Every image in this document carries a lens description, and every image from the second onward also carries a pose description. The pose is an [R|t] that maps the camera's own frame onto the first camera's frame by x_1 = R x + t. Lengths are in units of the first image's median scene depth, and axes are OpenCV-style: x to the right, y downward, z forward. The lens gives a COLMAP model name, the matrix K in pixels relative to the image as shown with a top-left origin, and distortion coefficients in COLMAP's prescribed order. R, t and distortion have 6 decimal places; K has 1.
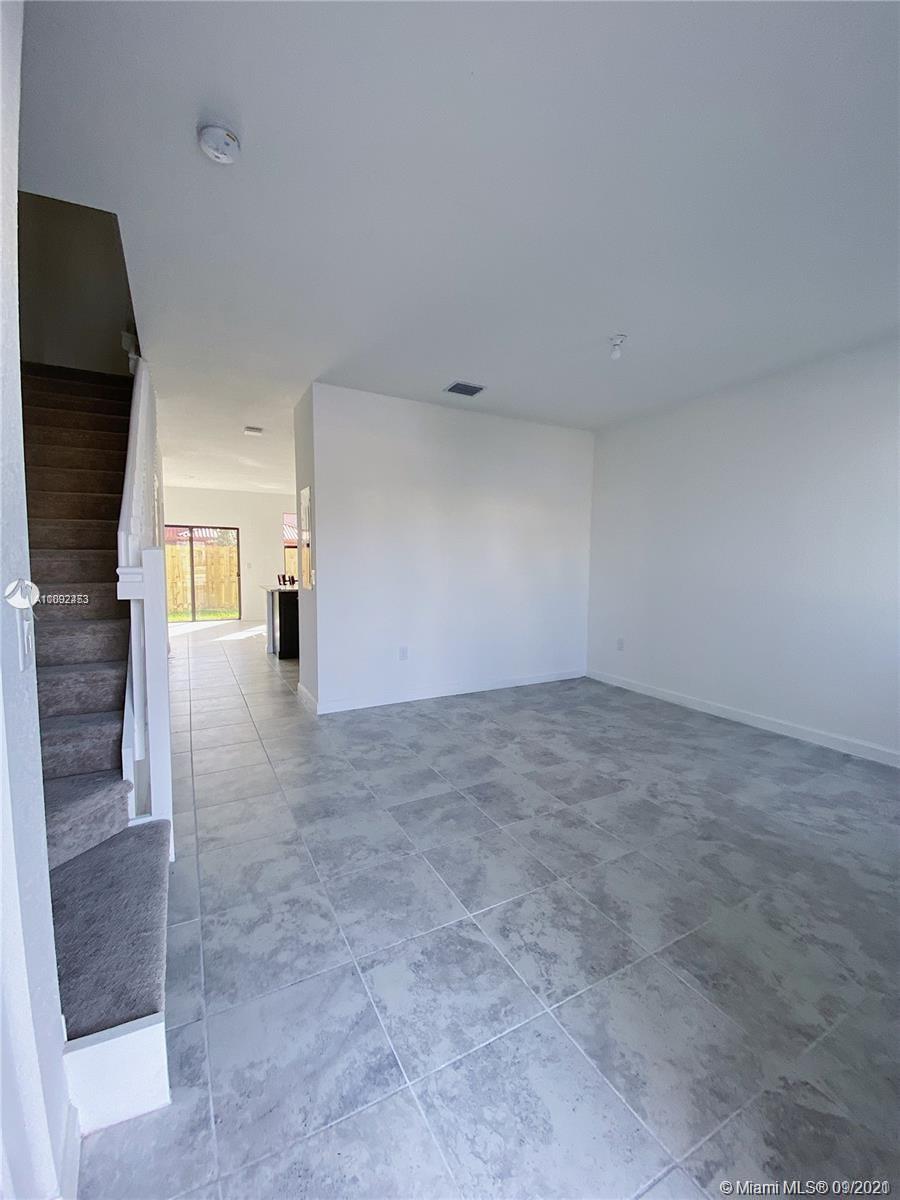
lens RADIAL K [[485.8, 0, 450.0], [0, 485.8, 600.0], [0, 0, 1]] dist [0.027013, -0.019102]
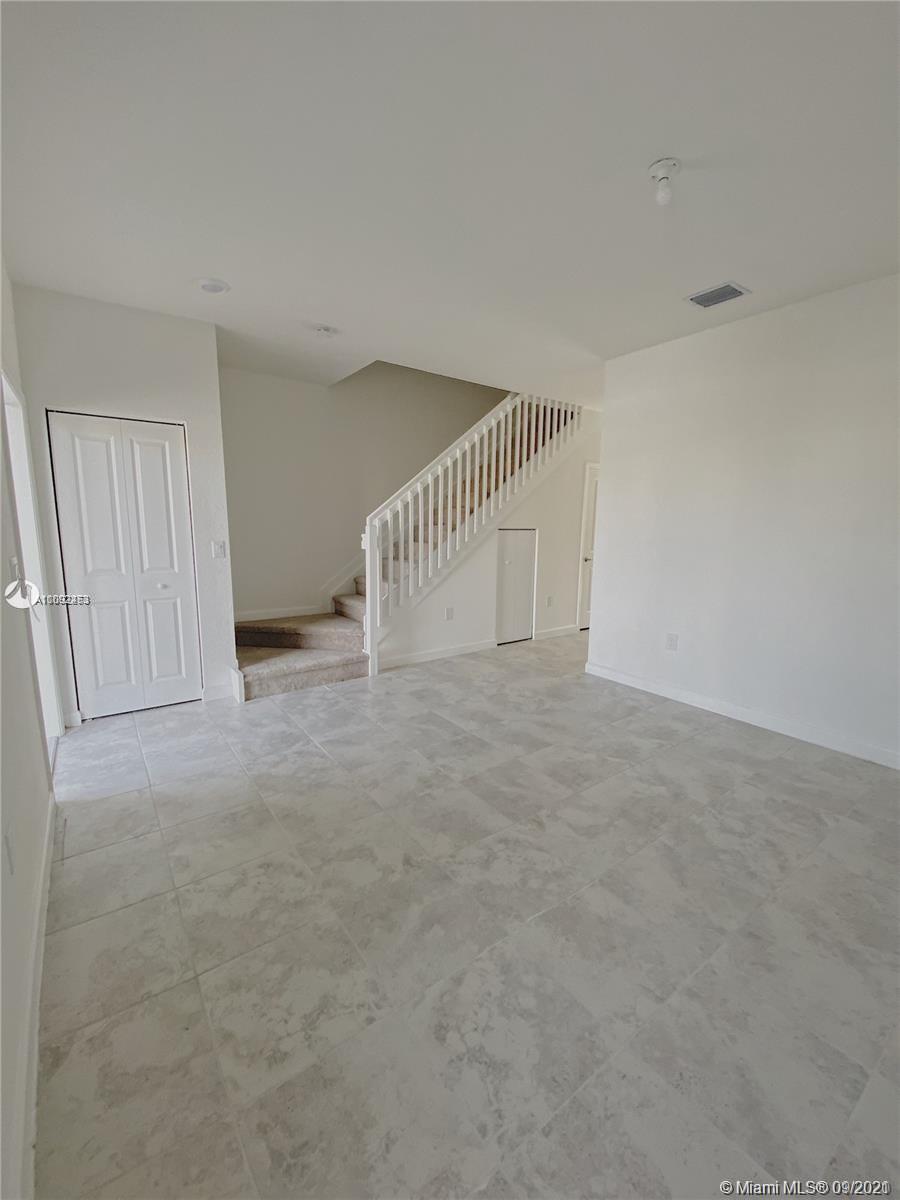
lens RADIAL K [[485.8, 0, 450.0], [0, 485.8, 600.0], [0, 0, 1]] dist [0.027013, -0.019102]
pose [[0.139146, 0.148311, -0.979103, 1.031552], [-0.098336, 0.985904, 0.135366, -0.062638], [0.985377, 0.077445, 0.151768, 0.726259]]
